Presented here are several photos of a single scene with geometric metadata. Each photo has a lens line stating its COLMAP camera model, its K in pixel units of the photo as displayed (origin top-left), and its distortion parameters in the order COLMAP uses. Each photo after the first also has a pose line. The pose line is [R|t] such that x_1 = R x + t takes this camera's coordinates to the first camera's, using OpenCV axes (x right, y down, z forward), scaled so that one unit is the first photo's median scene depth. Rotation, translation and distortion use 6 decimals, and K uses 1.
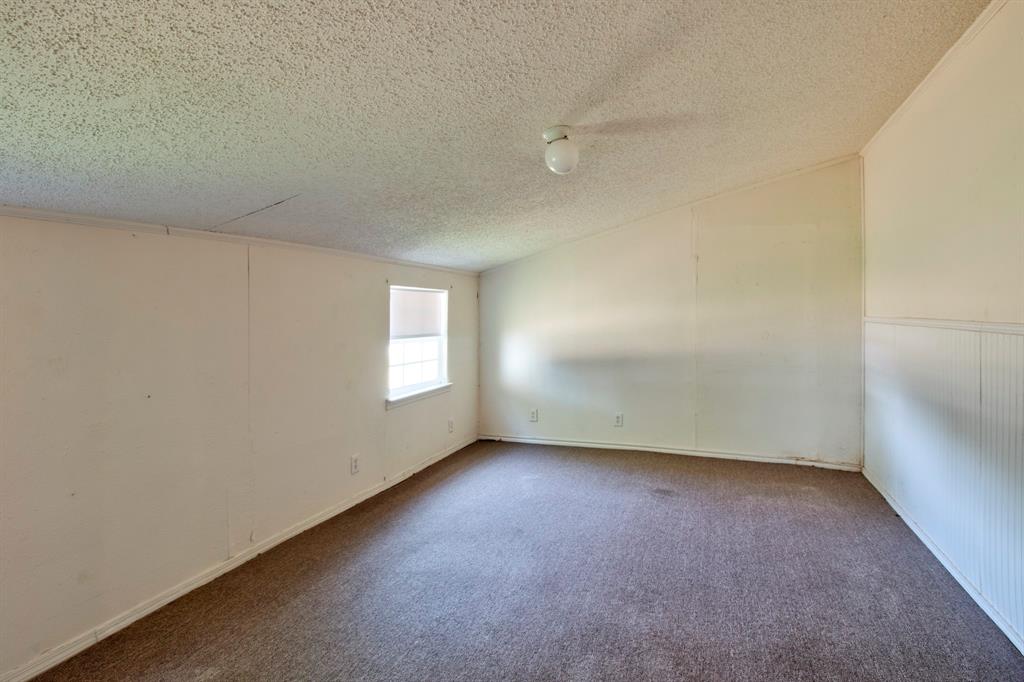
lens RADIAL K [[507.2, 0, 538.3], [0, 507.2, 331.1], [0, 0, 1]] dist [0.000023, -0.014120]
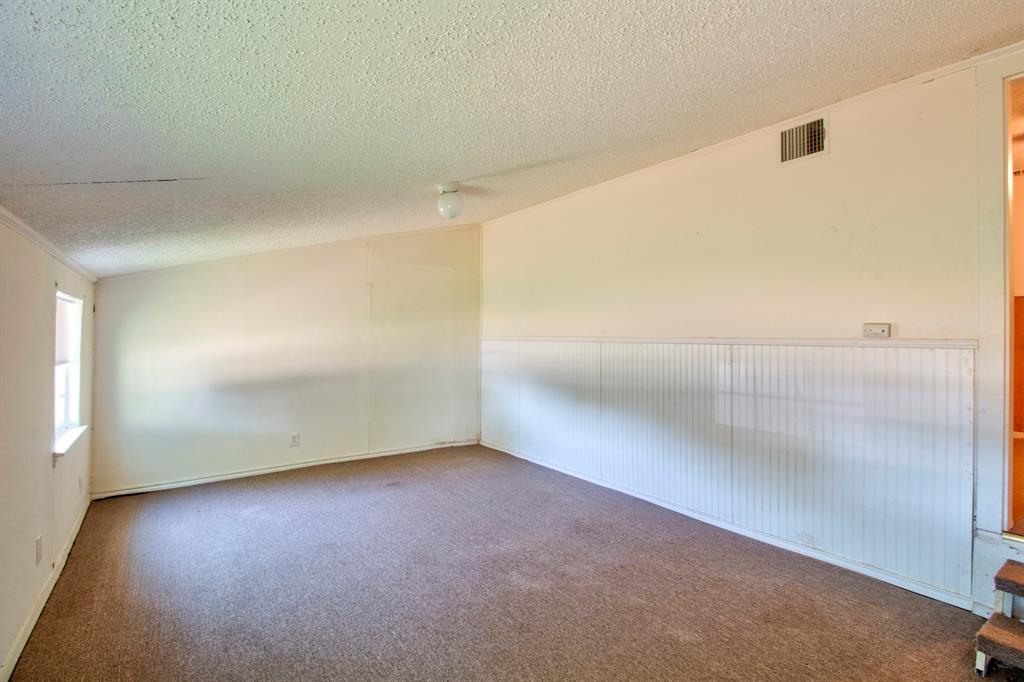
lens RADIAL K [[503.2, 0, 512.0], [0, 503.2, 341.0], [0, 0, 1]] dist [0.000135, -0.020782]
pose [[0.583981, -0.005940, 0.811745, -0.494325], [0.029685, 0.999461, -0.014041, 0.008545], [-0.811224, 0.032296, 0.583843, 0.077800]]
